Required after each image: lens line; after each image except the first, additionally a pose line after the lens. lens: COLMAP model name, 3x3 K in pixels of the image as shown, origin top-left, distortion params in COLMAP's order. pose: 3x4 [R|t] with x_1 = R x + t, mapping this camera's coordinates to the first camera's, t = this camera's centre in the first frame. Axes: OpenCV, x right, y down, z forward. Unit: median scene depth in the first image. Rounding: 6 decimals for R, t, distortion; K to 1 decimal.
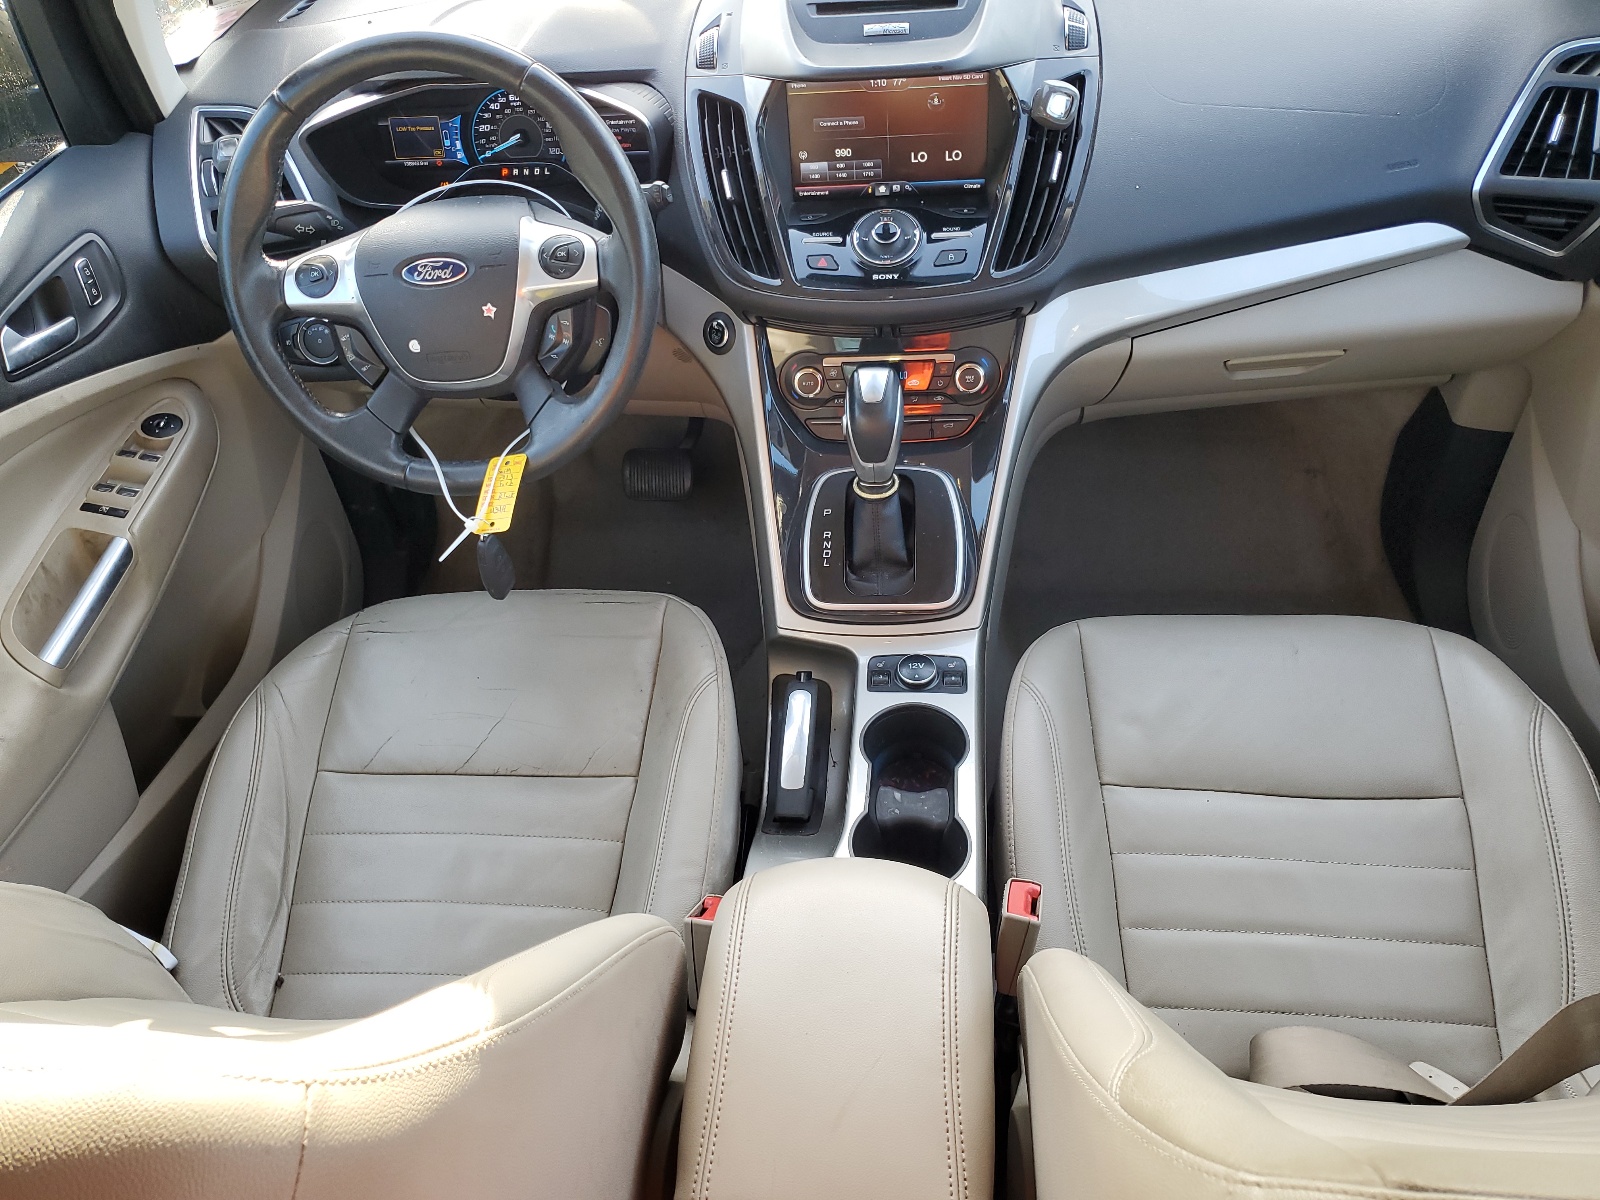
lens RADIAL K [[1215.5, 0, 801.0], [0, 1215.5, 599.4], [0, 0, 1]] dist [-0.002118, -0.000066]
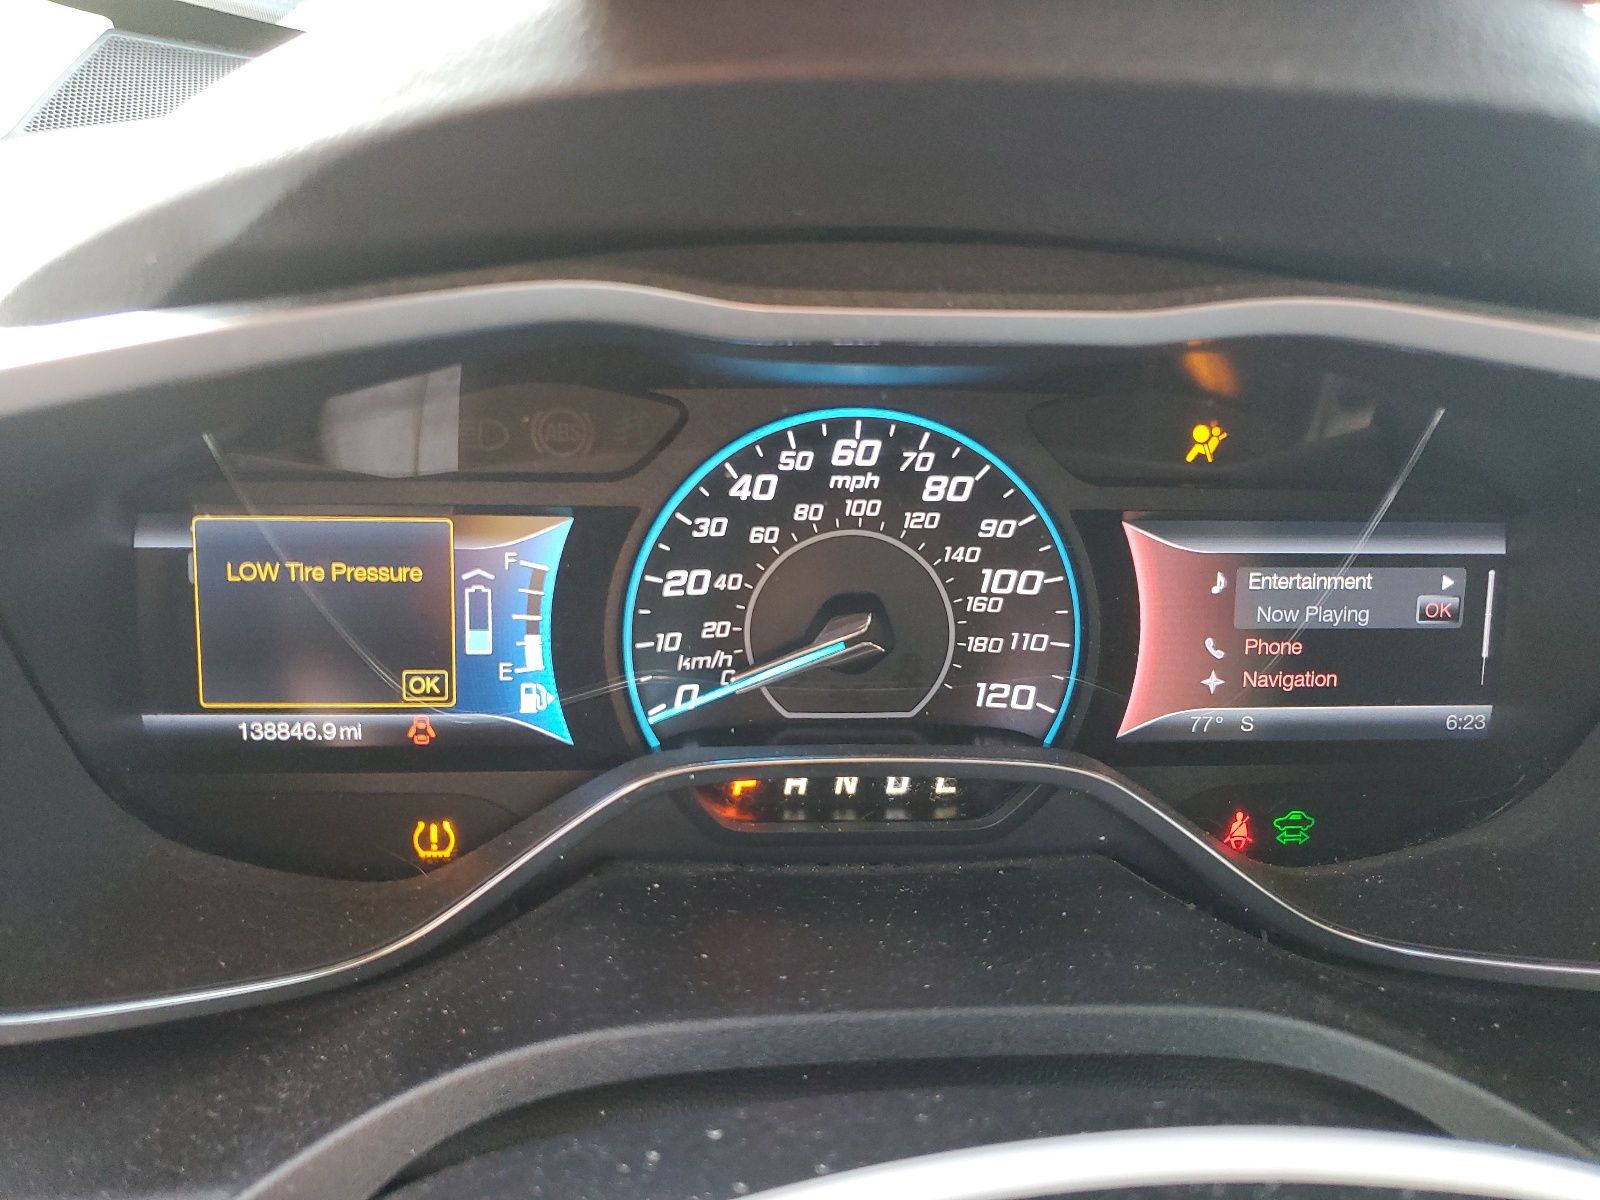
lens RADIAL K [[1215.5, 0, 799.1], [0, 1215.5, 597.6], [0, 0, 1]] dist [-0.002118, -0.000066]
pose [[0.980158, 0.034907, 0.195120, -0.281131], [0.035062, 0.938316, -0.343996, -0.313030], [-0.195092, 0.344012, 0.918474, 0.805226]]
